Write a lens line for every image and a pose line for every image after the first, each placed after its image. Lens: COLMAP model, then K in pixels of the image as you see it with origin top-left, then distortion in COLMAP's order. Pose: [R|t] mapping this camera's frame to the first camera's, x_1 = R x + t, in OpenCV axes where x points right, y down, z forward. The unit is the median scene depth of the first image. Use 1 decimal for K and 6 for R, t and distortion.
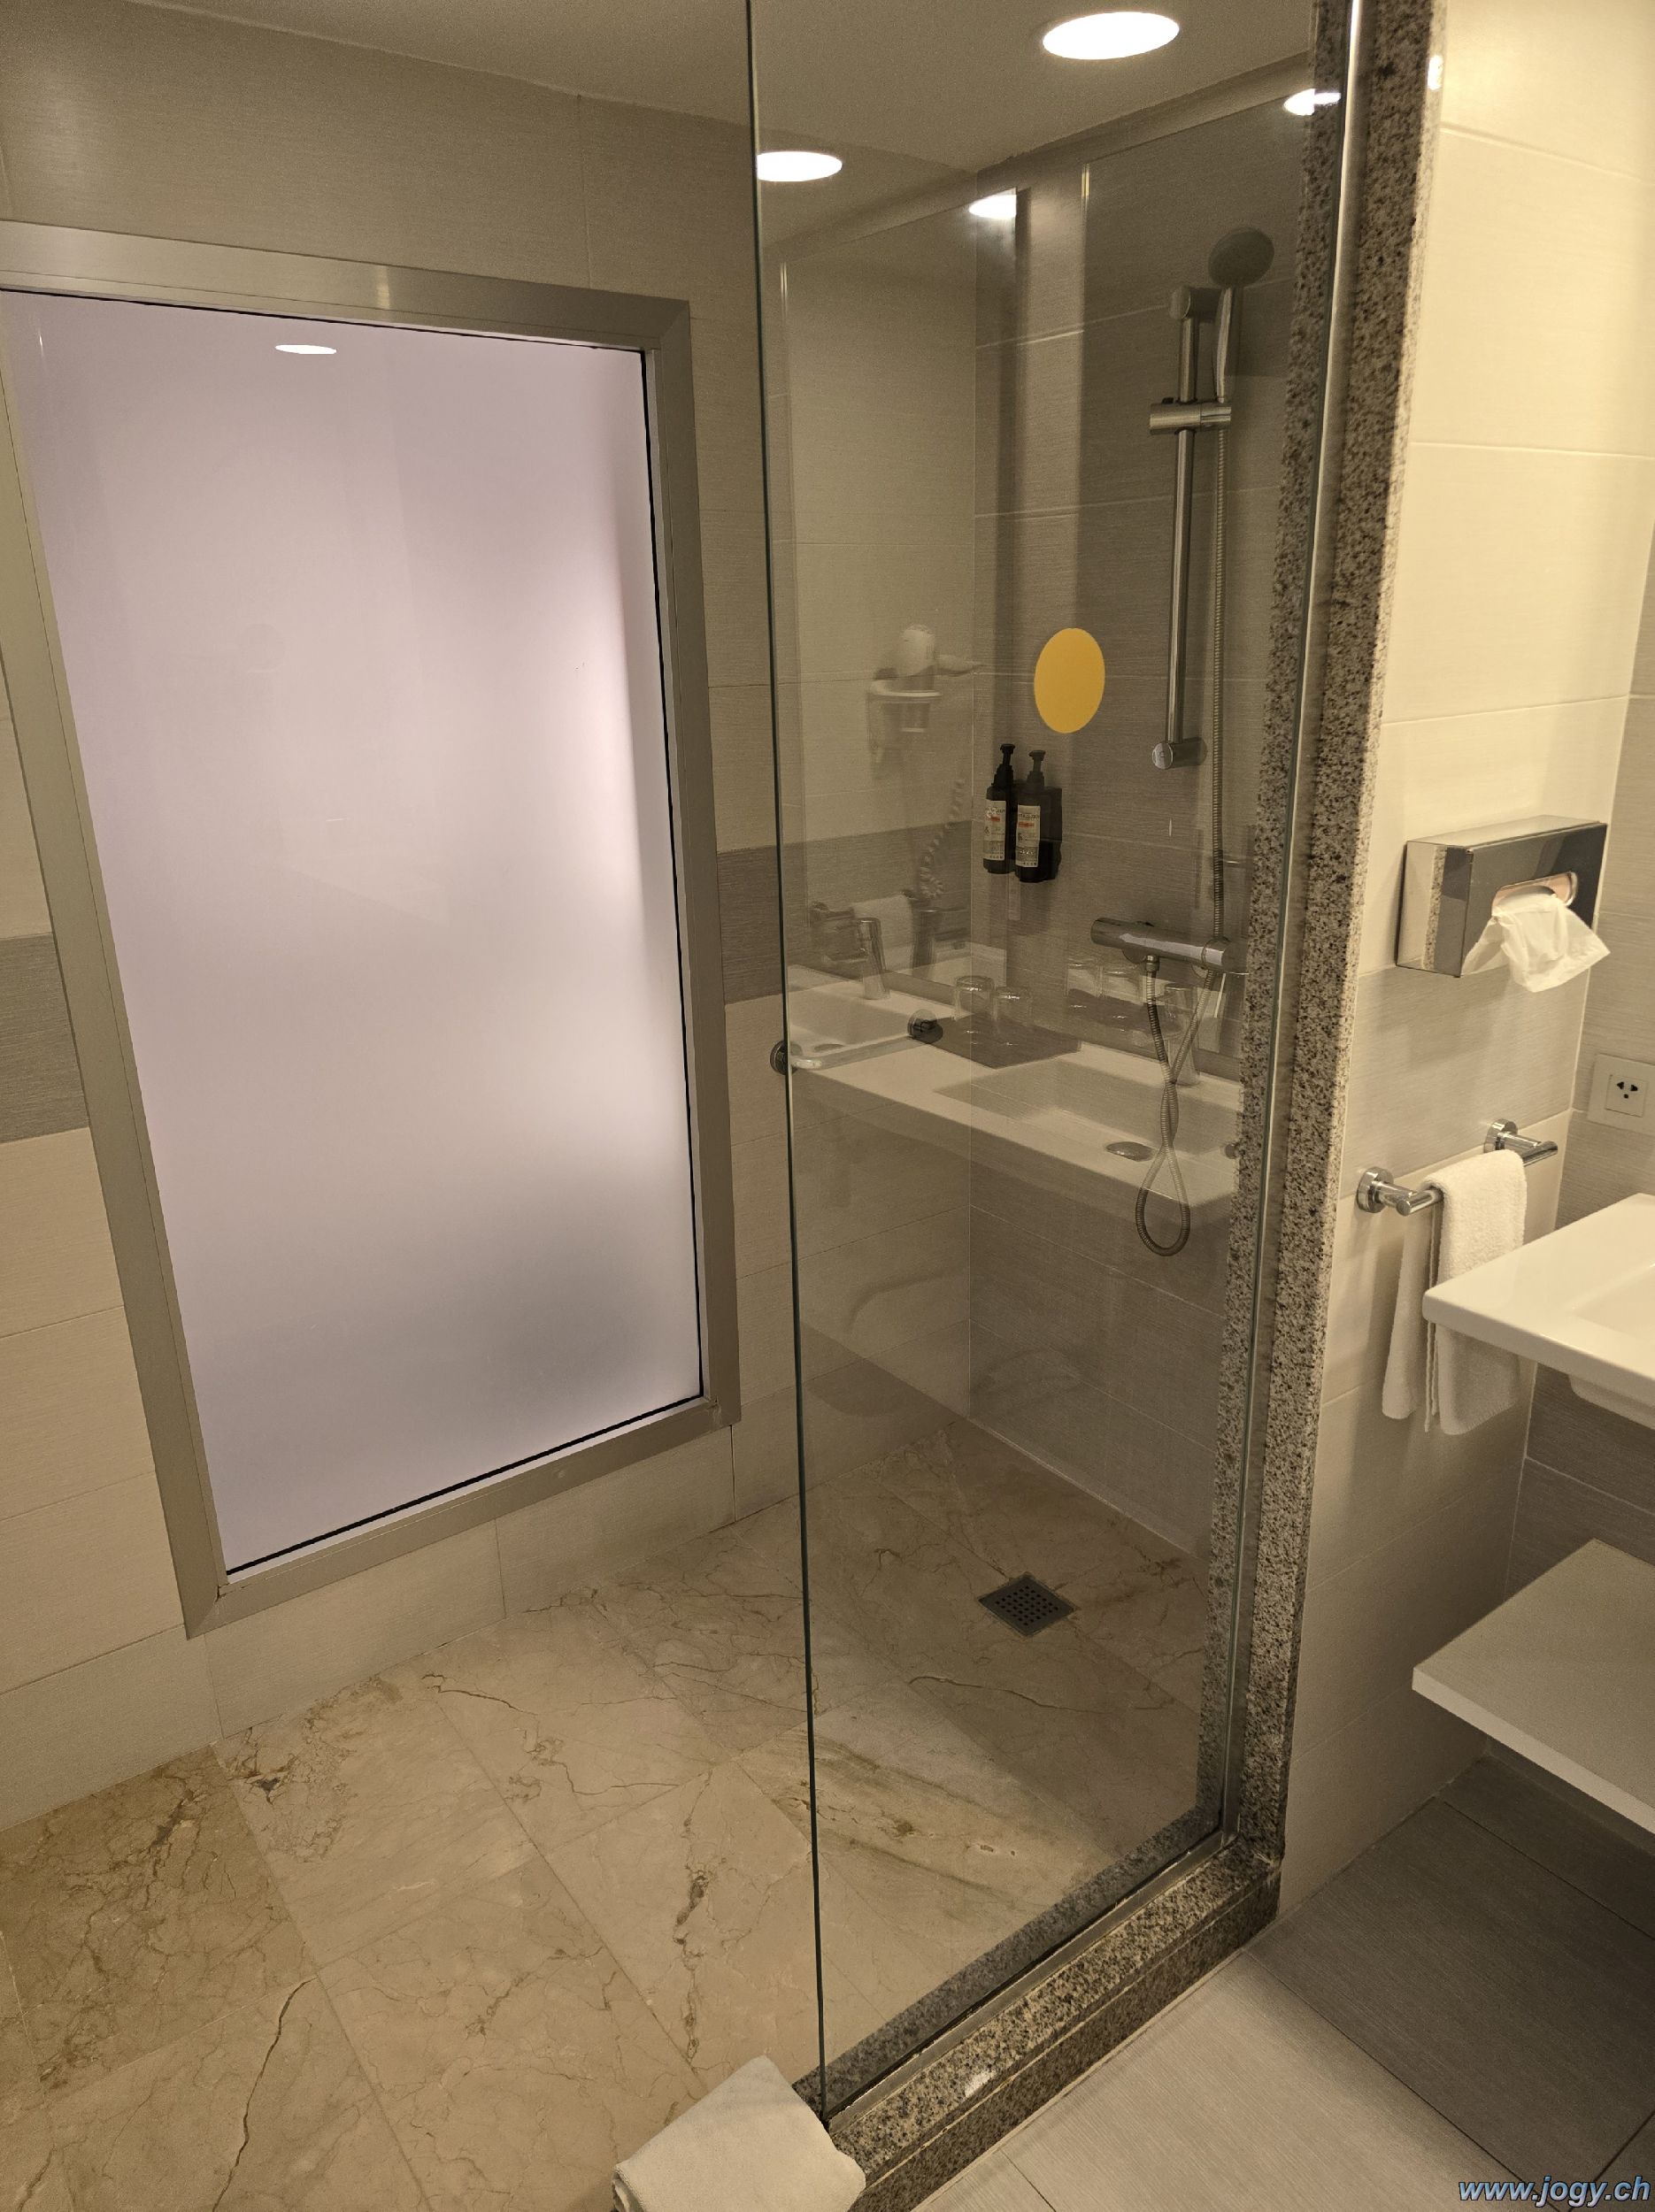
lens RADIAL K [[1494.5, 0, 827.5], [0, 1494.5, 1106.0], [0, 0, 1]] dist [0.071716, -0.061324]
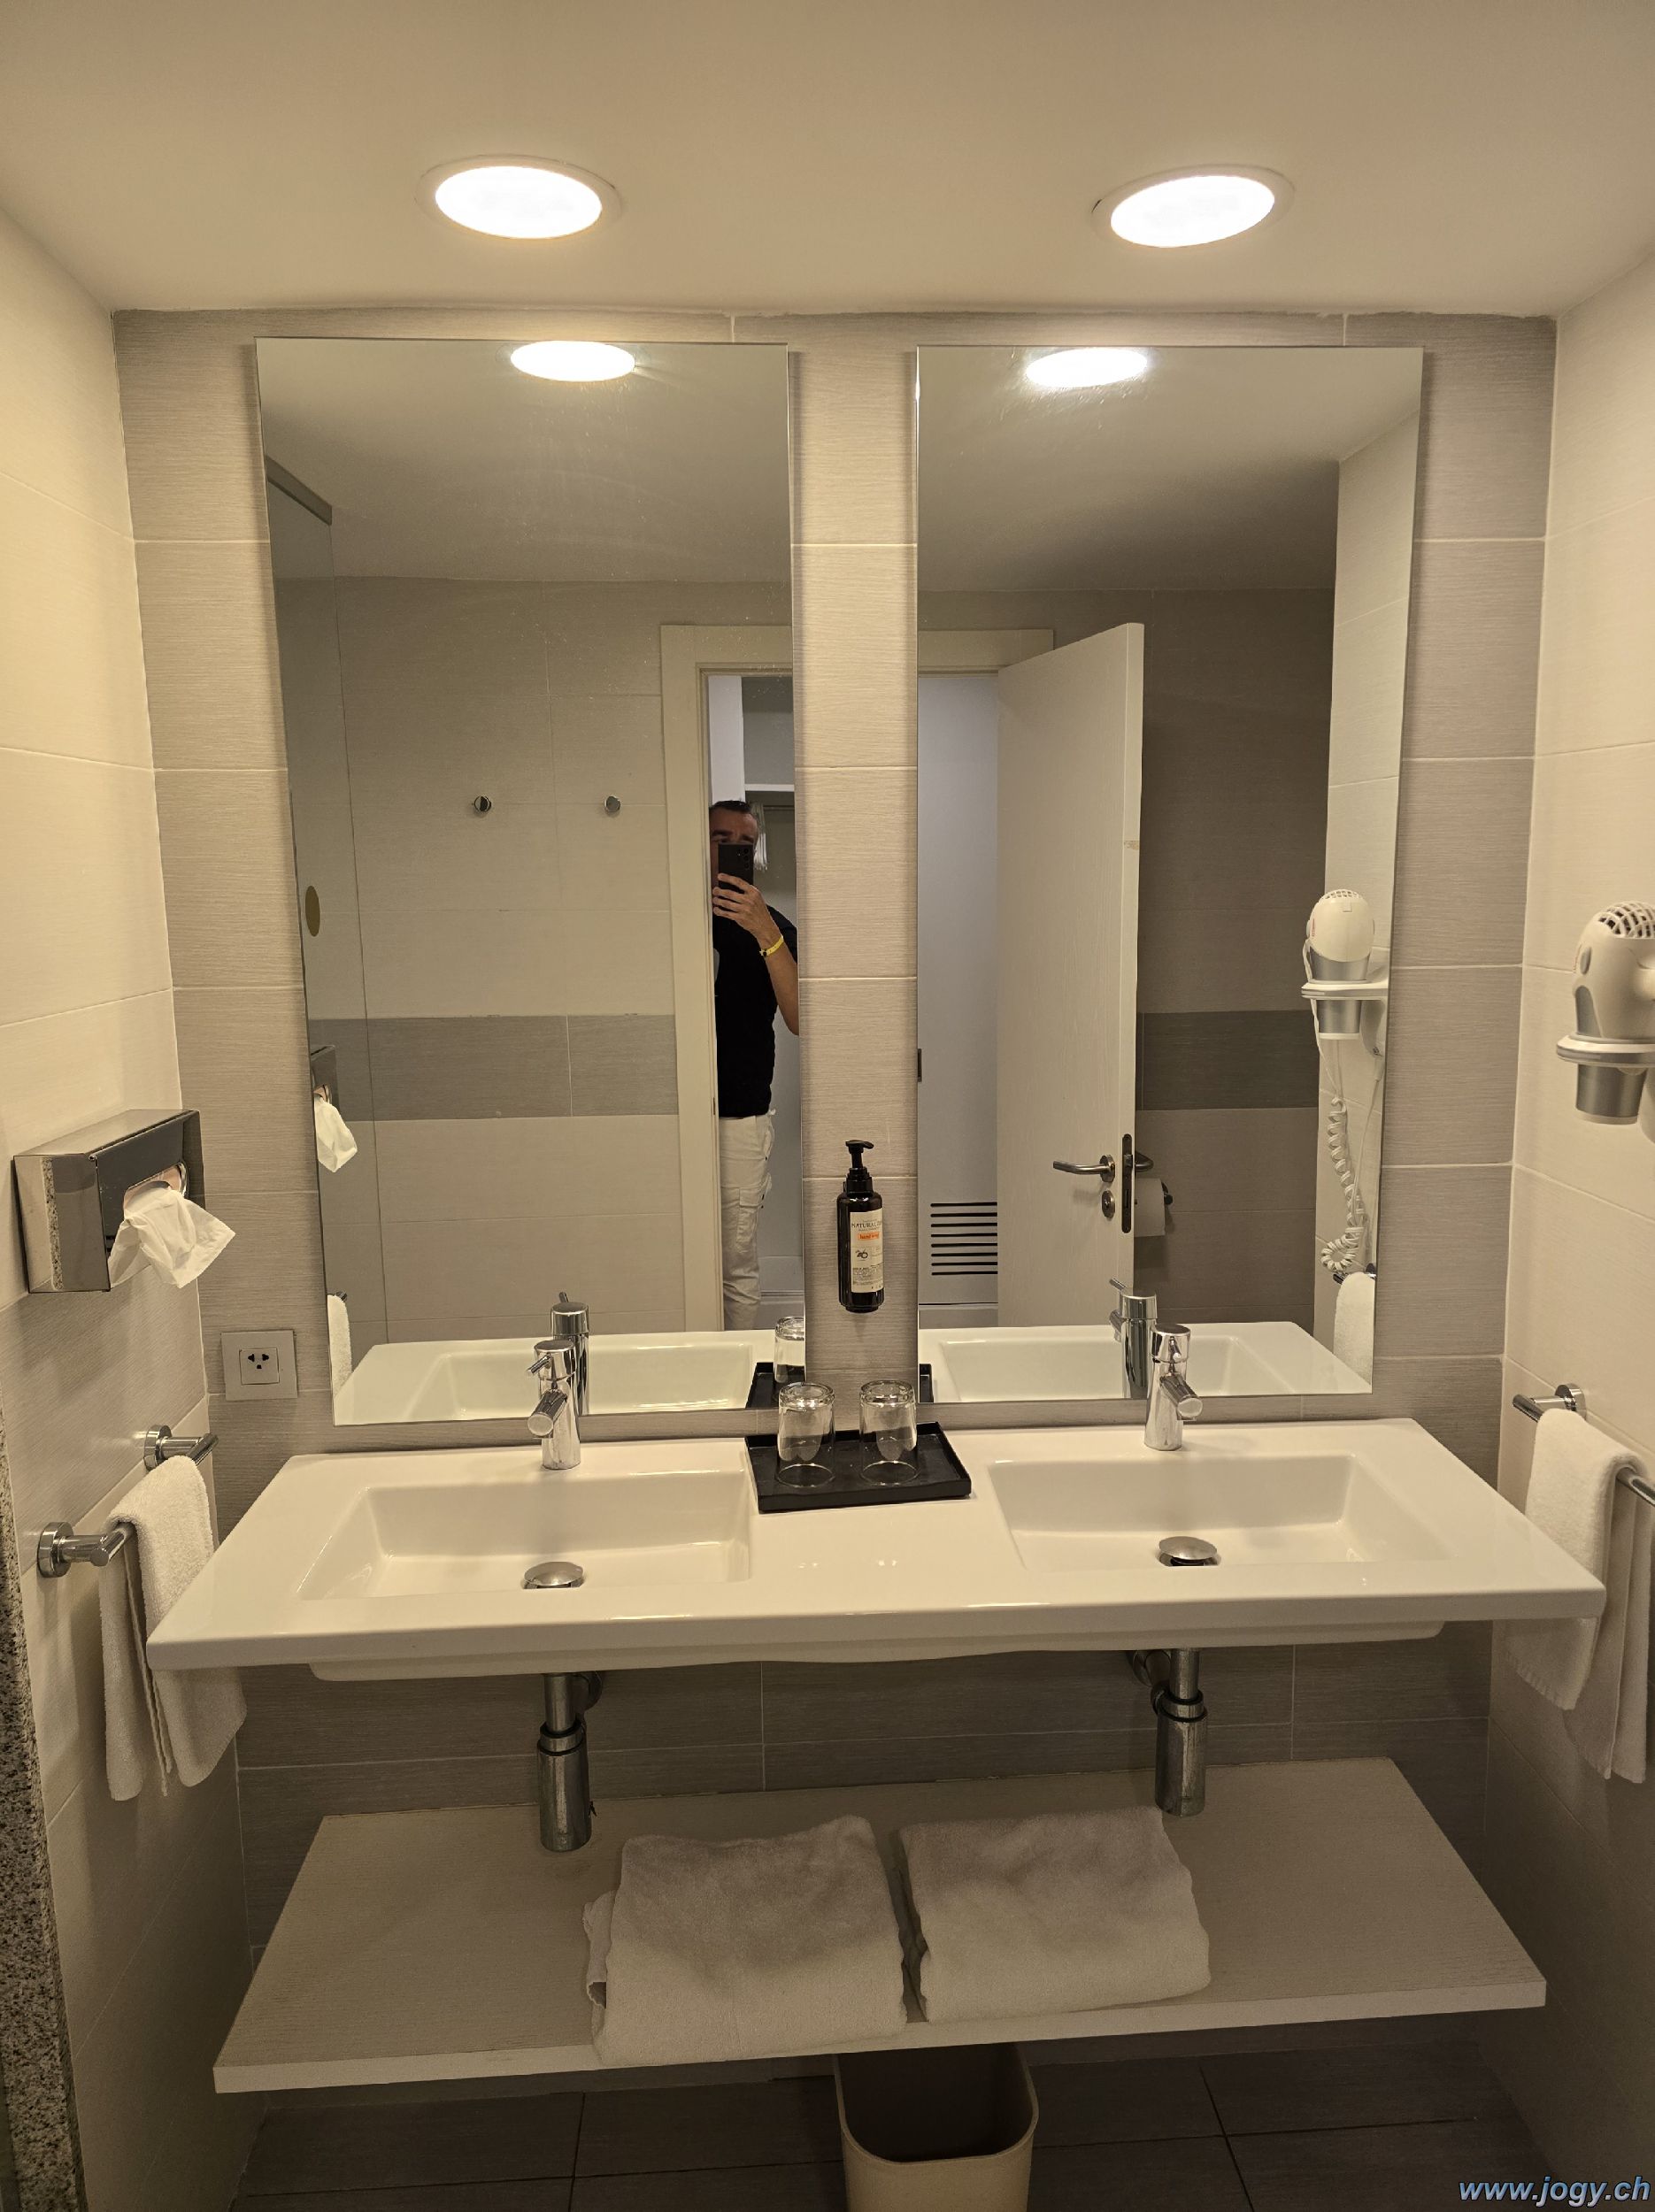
lens RADIAL K [[1494.5, 0, 827.5], [0, 1494.5, 1106.0], [0, 0, 1]] dist [0.071716, -0.061324]
pose [[0.562899, -0.122311, 0.817426, -0.068720], [0.268148, 0.962520, -0.040631, -0.034682], [-0.781819, 0.242062, 0.574599, 0.090822]]
